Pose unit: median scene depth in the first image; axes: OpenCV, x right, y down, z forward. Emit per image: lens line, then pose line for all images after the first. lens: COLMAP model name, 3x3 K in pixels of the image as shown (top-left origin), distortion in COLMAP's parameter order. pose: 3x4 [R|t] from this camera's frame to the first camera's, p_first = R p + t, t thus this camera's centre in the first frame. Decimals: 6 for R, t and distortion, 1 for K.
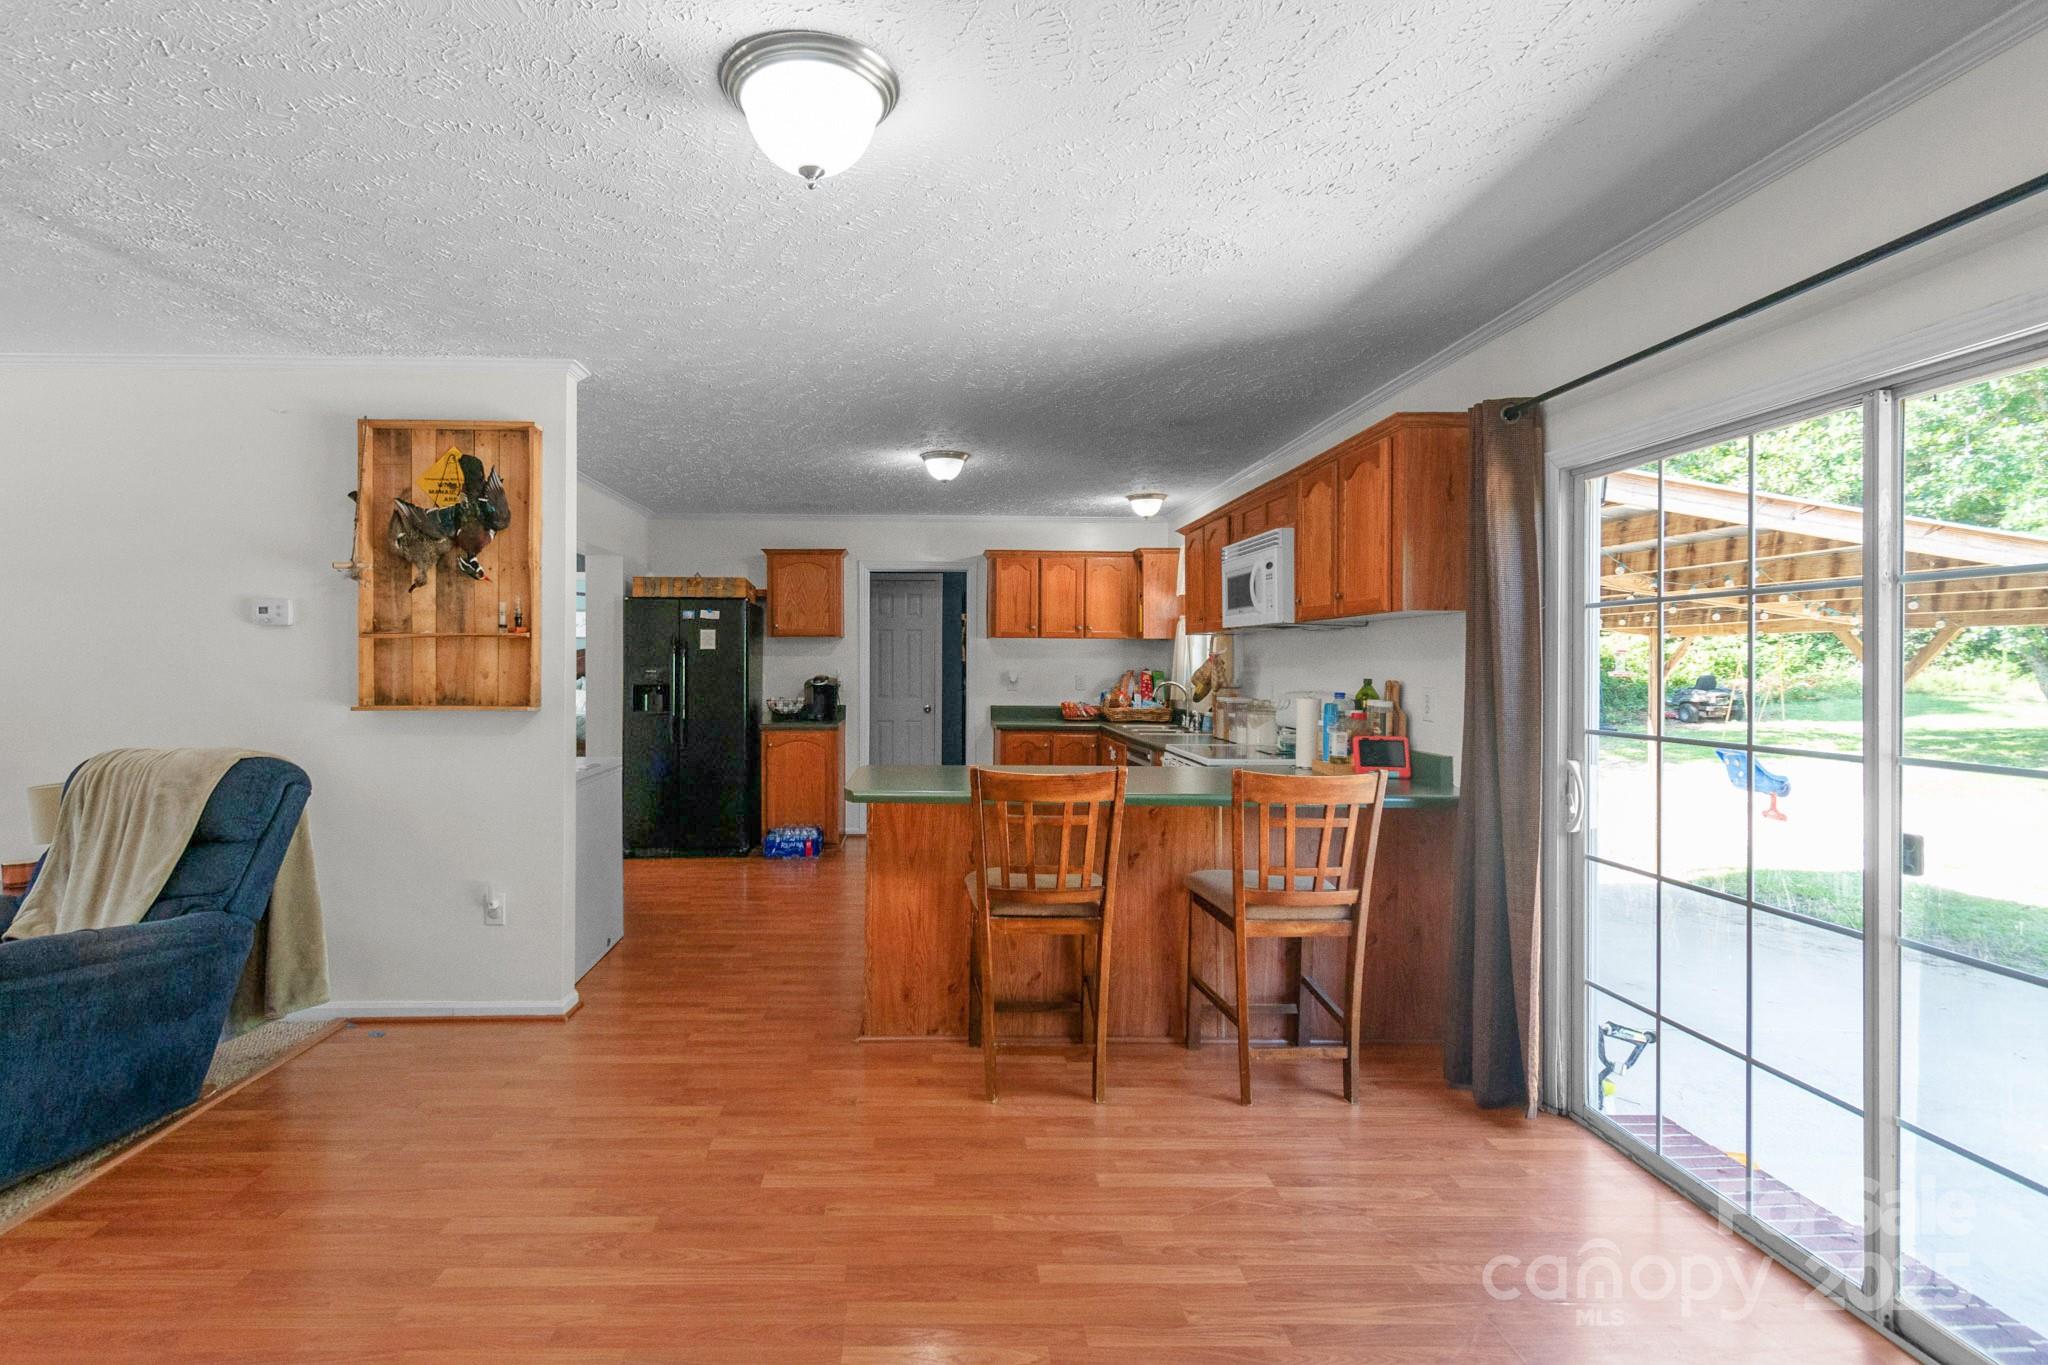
lens RADIAL K [[989.6, 0, 932.9], [0, 989.6, 662.7], [0, 0, 1]] dist [0.002614, 0.000528]
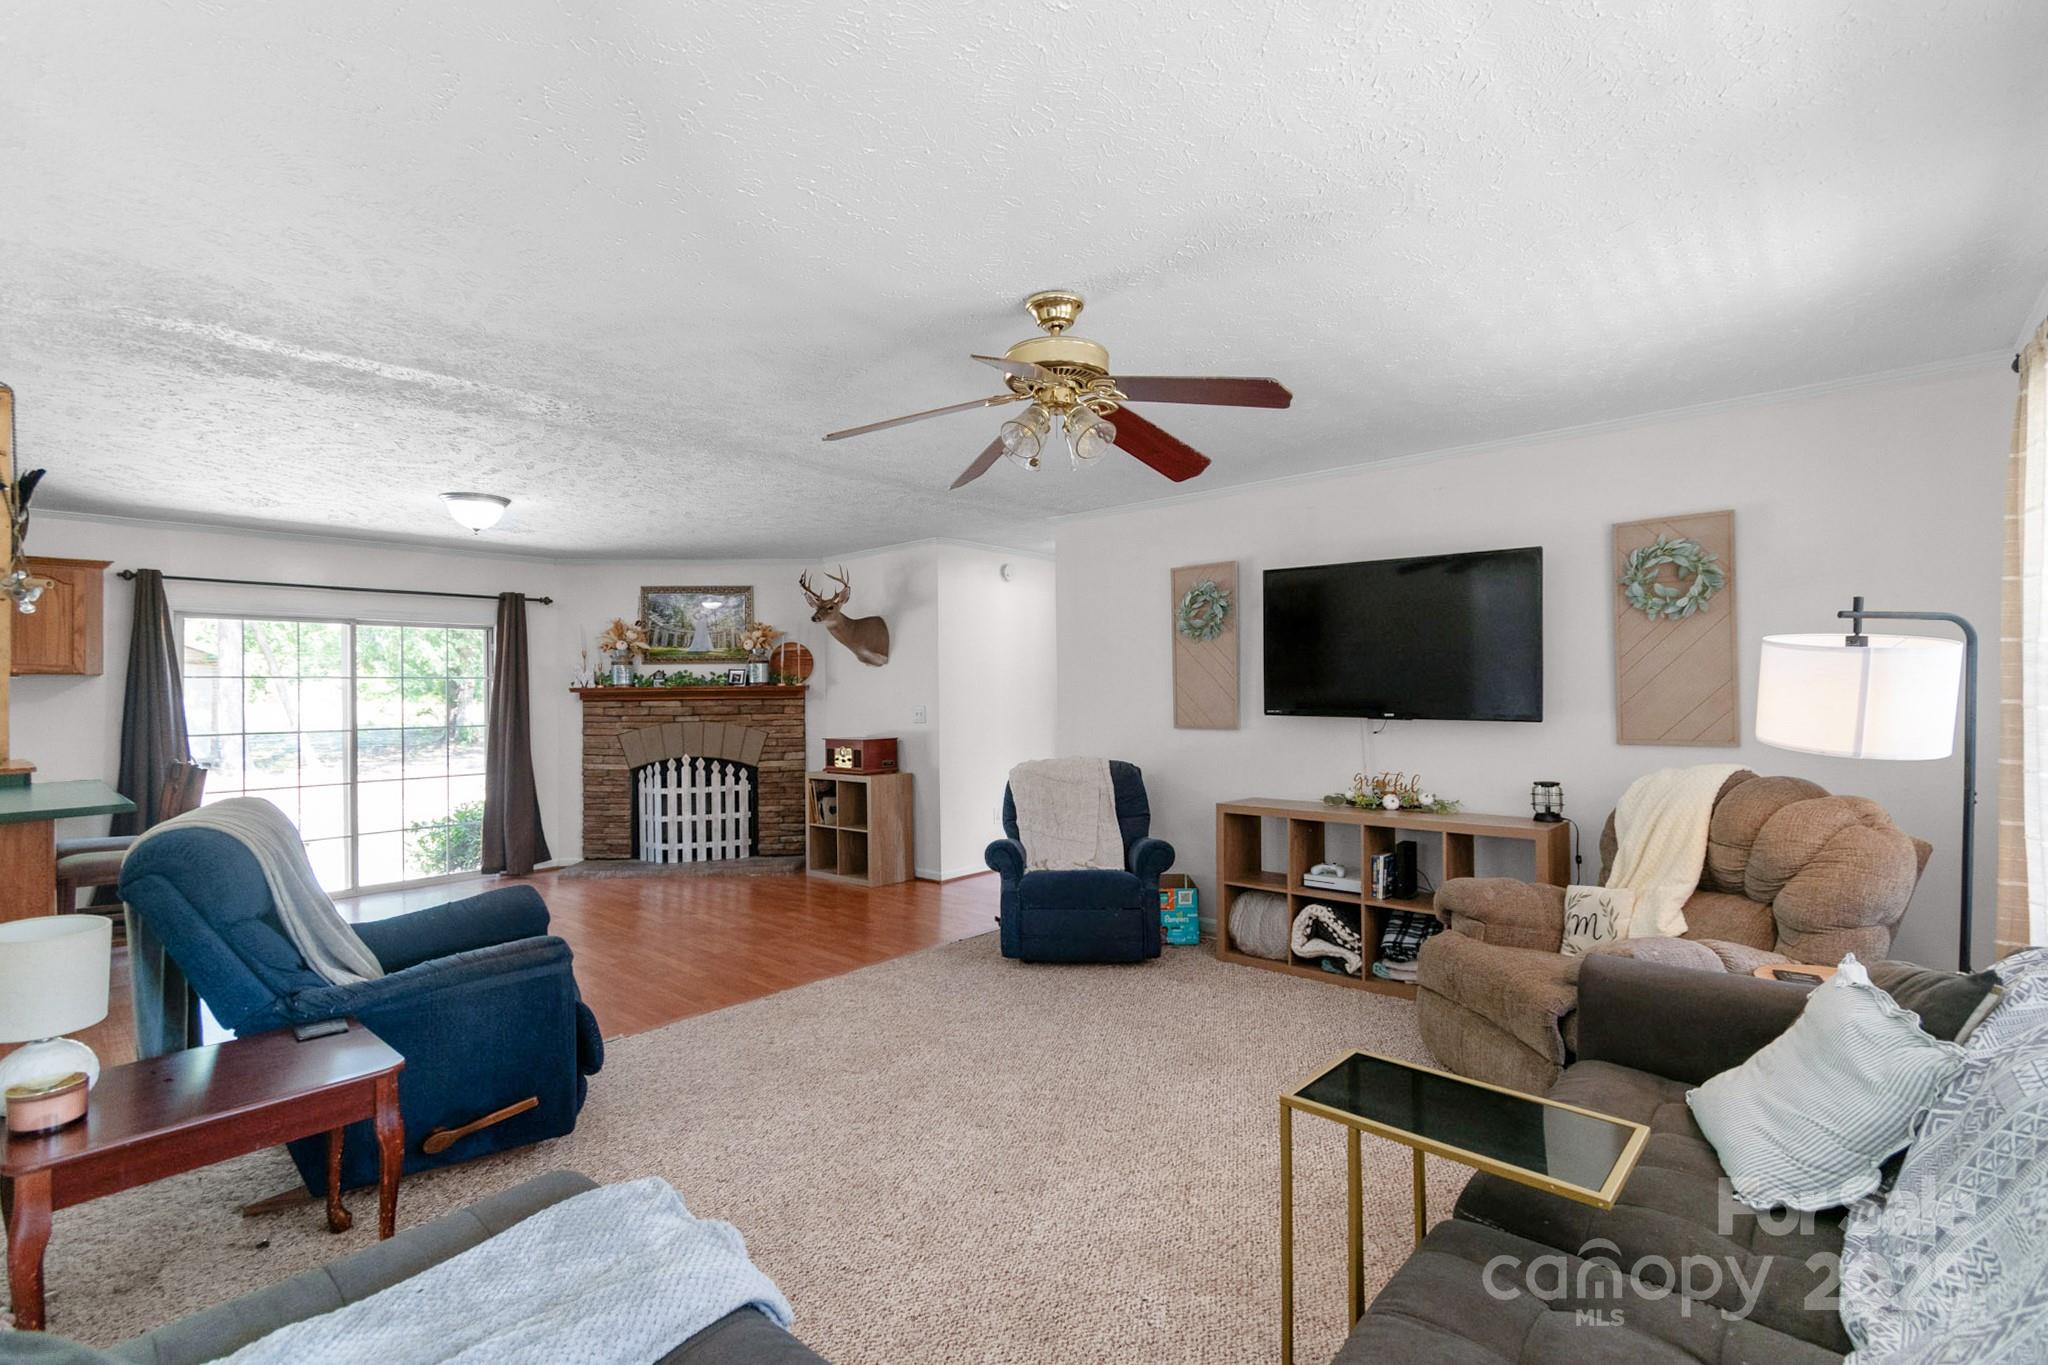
lens RADIAL K [[930.4, 0, 1019.7], [0, 930.4, 689.8], [0, 0, 1]] dist [-0.001175, 0.000010]
pose [[-0.735055, 0.007970, 0.677960, -0.876111], [0.009305, 0.999955, -0.001666, -0.004533], [-0.677943, 0.005084, -0.735097, 0.542903]]
